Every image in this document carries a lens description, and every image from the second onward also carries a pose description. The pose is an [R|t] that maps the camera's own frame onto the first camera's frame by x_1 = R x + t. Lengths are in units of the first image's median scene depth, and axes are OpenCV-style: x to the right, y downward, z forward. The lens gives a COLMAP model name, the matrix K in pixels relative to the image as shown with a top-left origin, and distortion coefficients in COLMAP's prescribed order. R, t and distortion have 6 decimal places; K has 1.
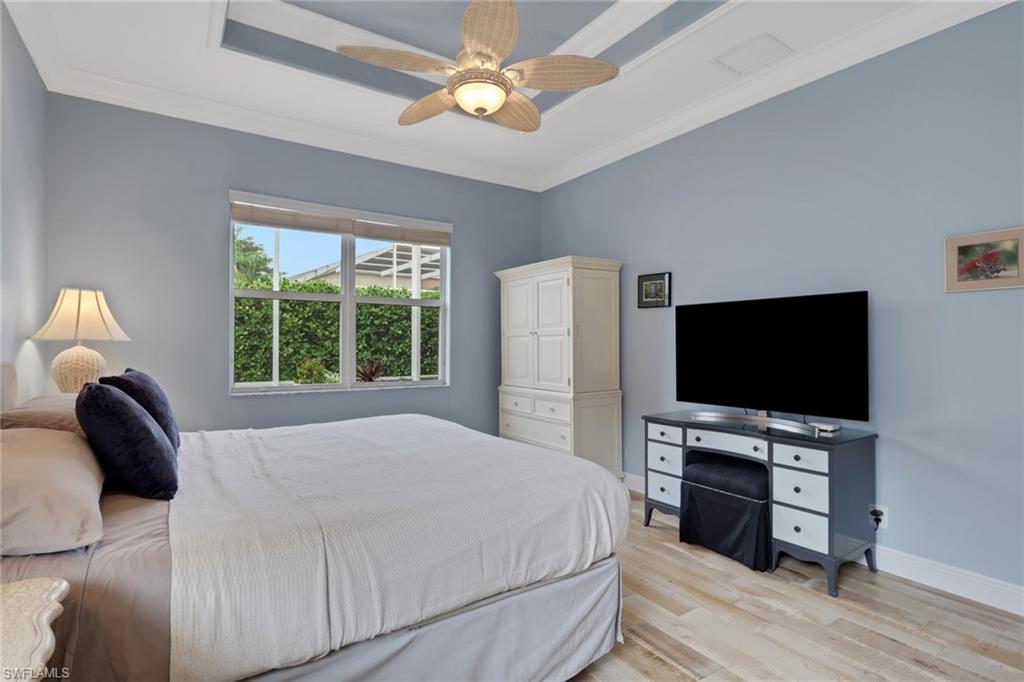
lens RADIAL K [[510.5, 0, 512.0], [0, 510.5, 341.0], [0, 0, 1]] dist [0.000796, 0.000019]
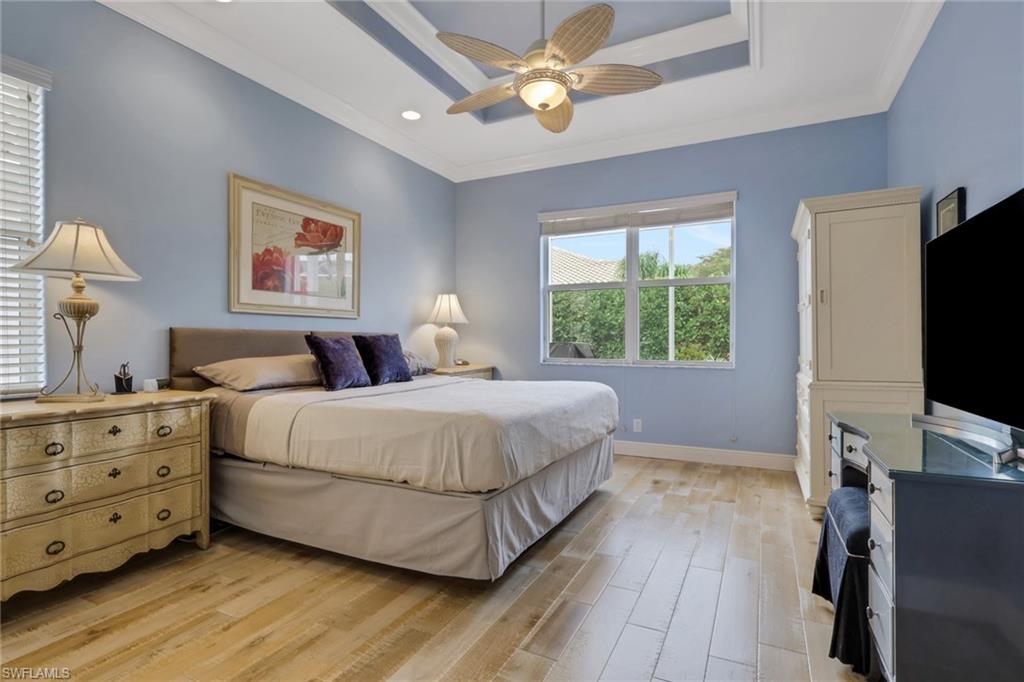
lens RADIAL K [[494.0, 0, 507.7], [0, 494.0, 338.8], [0, 0, 1]] dist [-0.001001, -0.000011]
pose [[0.501064, -0.006161, -0.865388, 0.788275], [0.007968, 0.999965, -0.002506, 0.062658], [0.865373, -0.005640, 0.501096, 0.360005]]
